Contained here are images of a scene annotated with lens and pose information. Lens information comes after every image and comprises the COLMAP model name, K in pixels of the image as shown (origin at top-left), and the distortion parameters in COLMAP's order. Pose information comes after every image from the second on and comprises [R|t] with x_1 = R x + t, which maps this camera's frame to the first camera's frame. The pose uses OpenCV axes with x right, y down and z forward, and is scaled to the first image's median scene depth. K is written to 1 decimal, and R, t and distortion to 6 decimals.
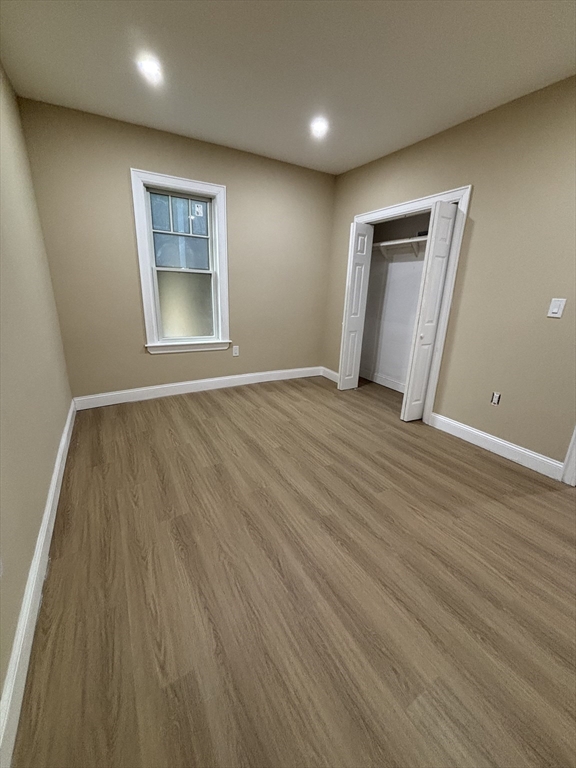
lens RADIAL K [[306.1, 0, 298.9], [0, 306.1, 381.6], [0, 0, 1]] dist [0.000639, -0.000116]
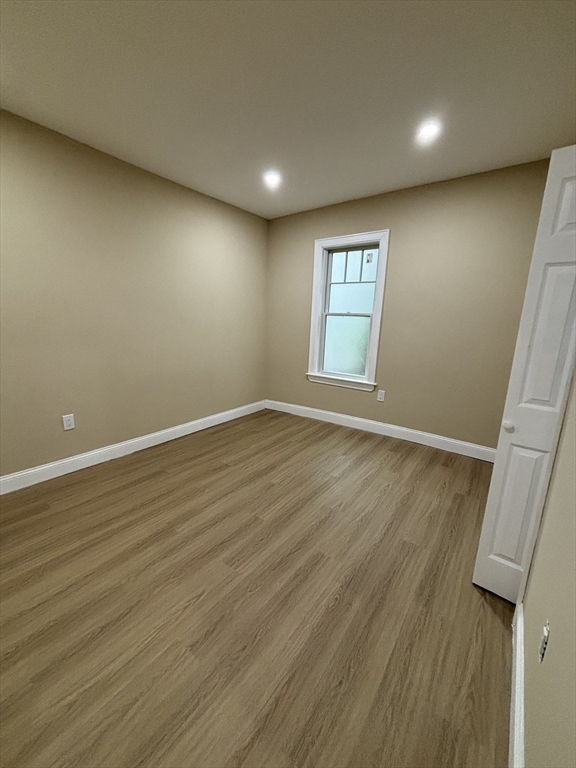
lens RADIAL K [[311.5, 0, 285.3], [0, 311.5, 382.3], [0, 0, 1]] dist [0.002954, -0.000515]
pose [[0.388154, 0.163495, -0.906976, 0.699834], [-0.288830, 0.956139, 0.048748, -0.135757], [0.875165, 0.243040, 0.418351, 0.460668]]
